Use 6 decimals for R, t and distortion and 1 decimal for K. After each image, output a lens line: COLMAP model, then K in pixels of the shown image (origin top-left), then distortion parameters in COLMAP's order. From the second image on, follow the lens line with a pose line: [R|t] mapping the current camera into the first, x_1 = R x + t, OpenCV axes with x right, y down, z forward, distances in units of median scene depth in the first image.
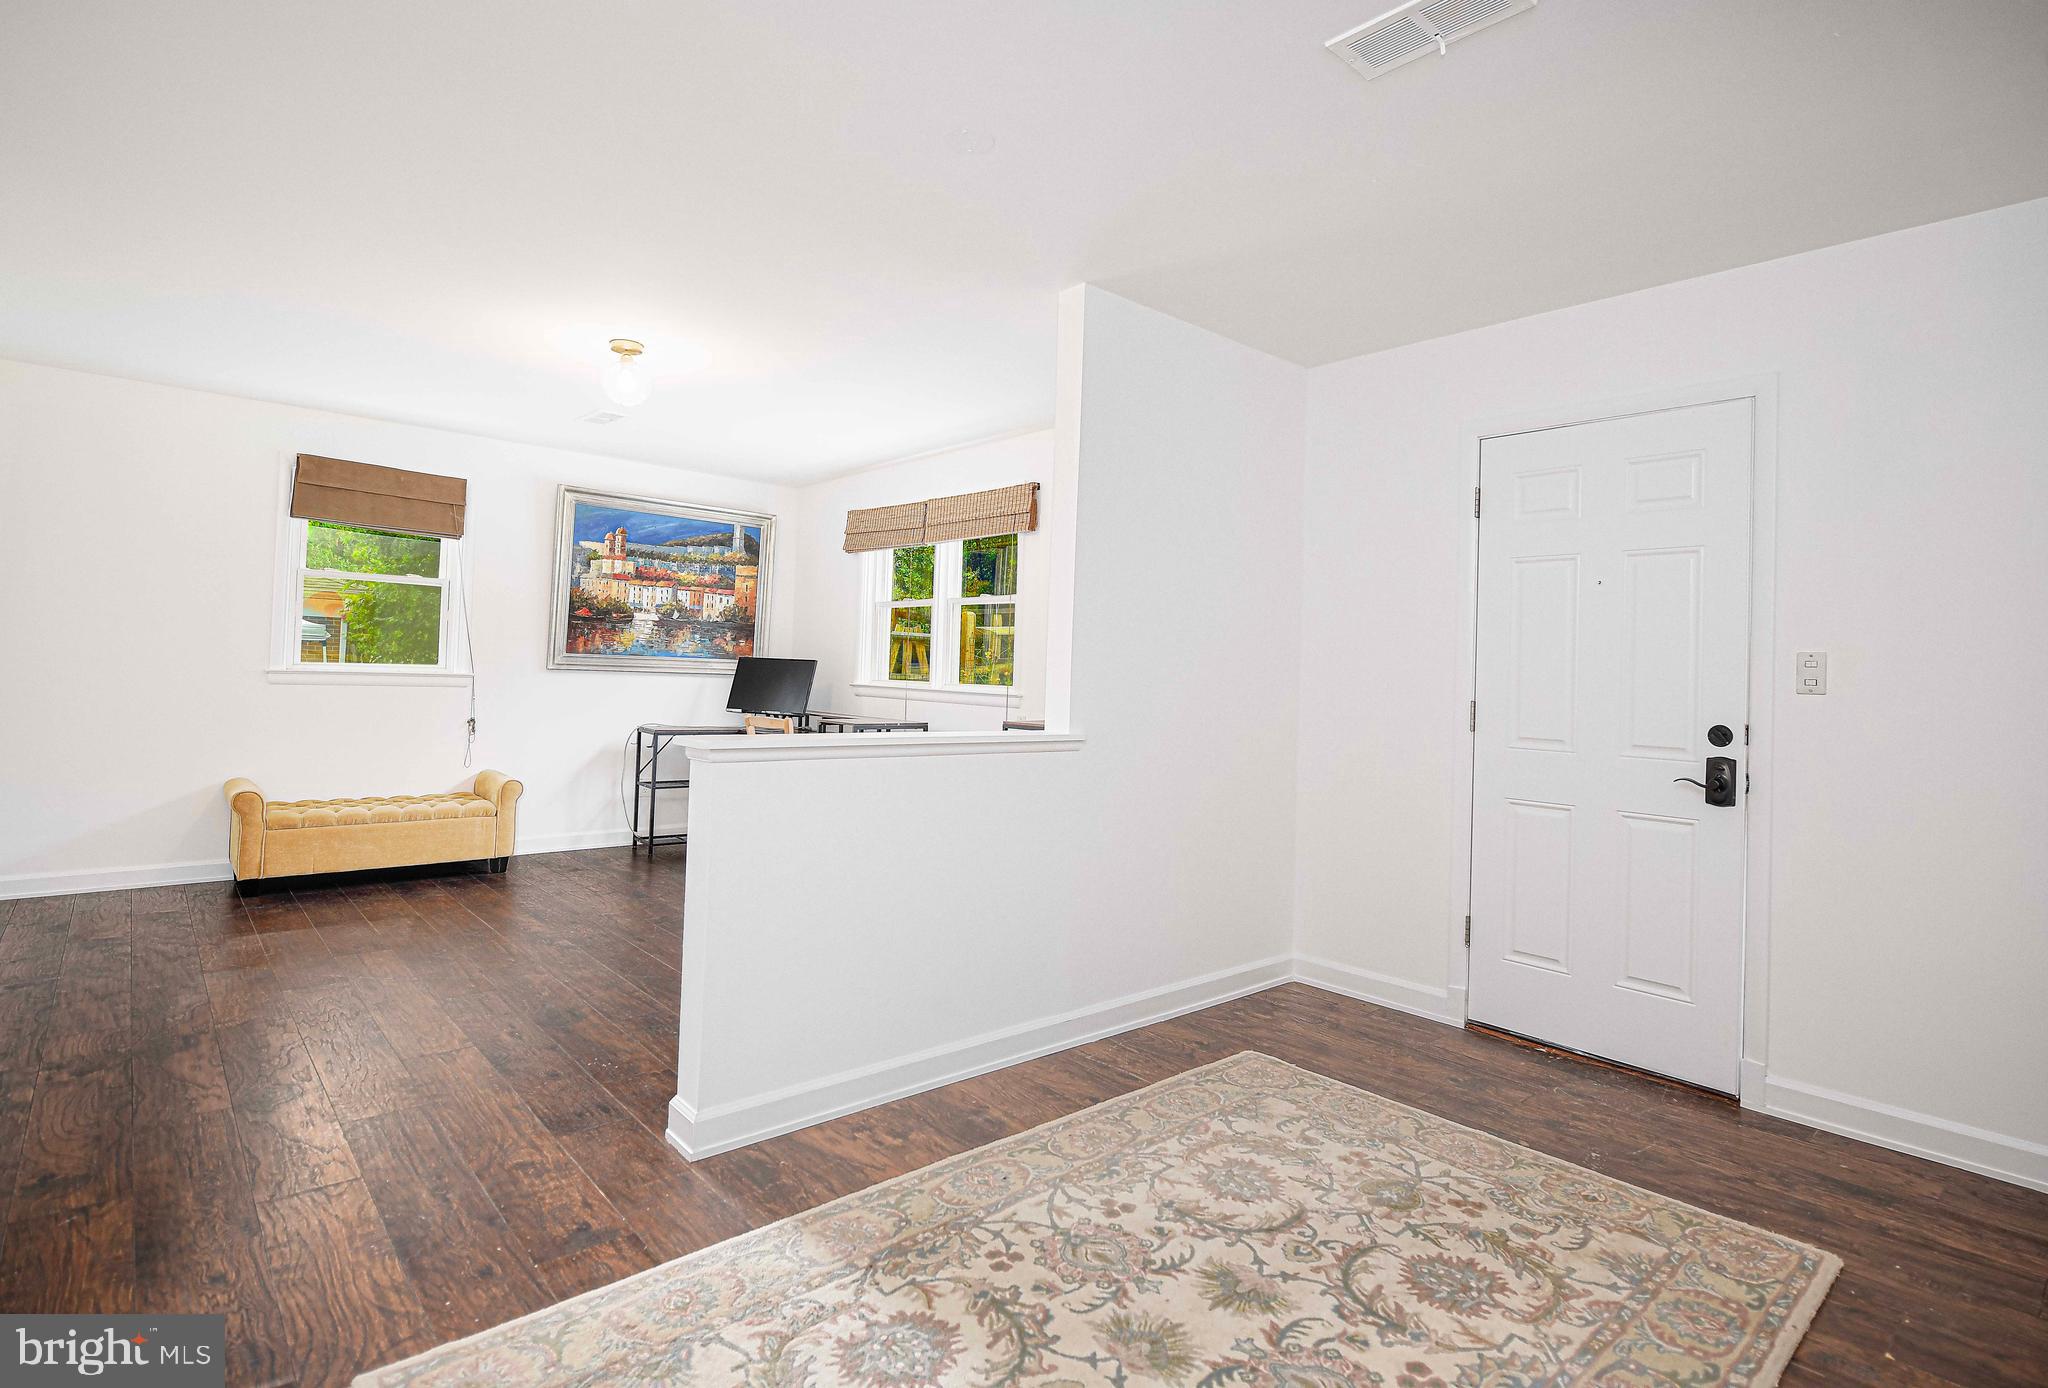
lens RADIAL K [[1011.7, 0, 1035.0], [0, 1011.7, 643.2], [0, 0, 1]] dist [-0.004231, -0.000783]
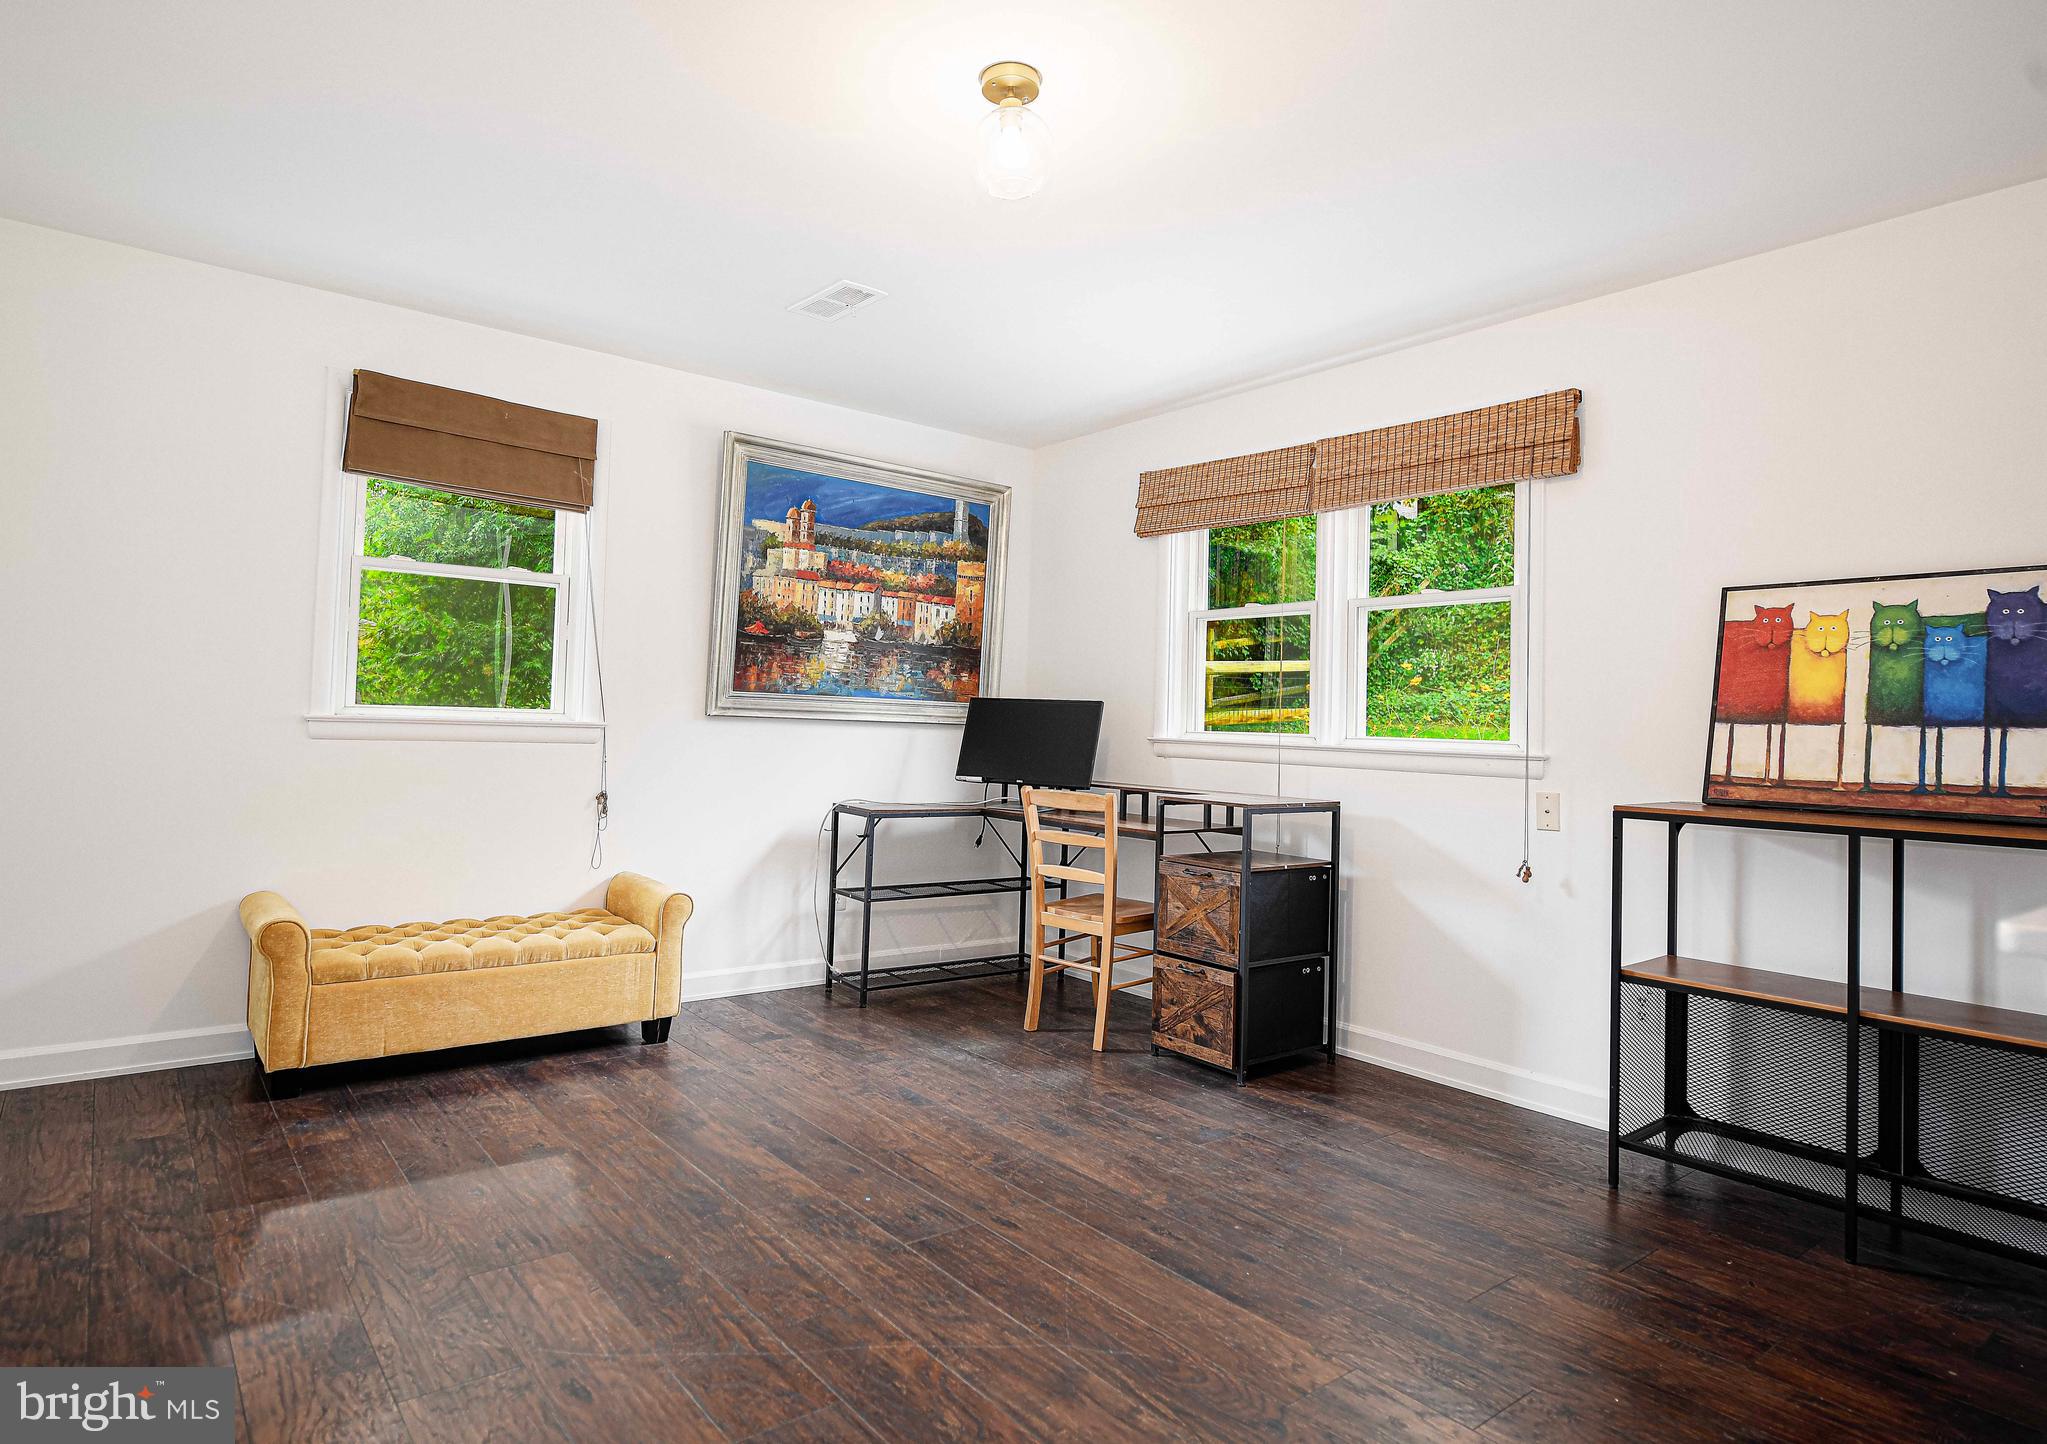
lens RADIAL K [[1185.2, 0, 1020.0], [0, 1185.2, 674.5], [0, 0, 1]] dist [-0.000602, 0.000190]
pose [[0.997378, -0.004591, -0.072228, -0.218957], [0.003570, 0.999892, -0.014263, 0.010424], [0.072286, 0.013968, 0.997286, 0.246392]]
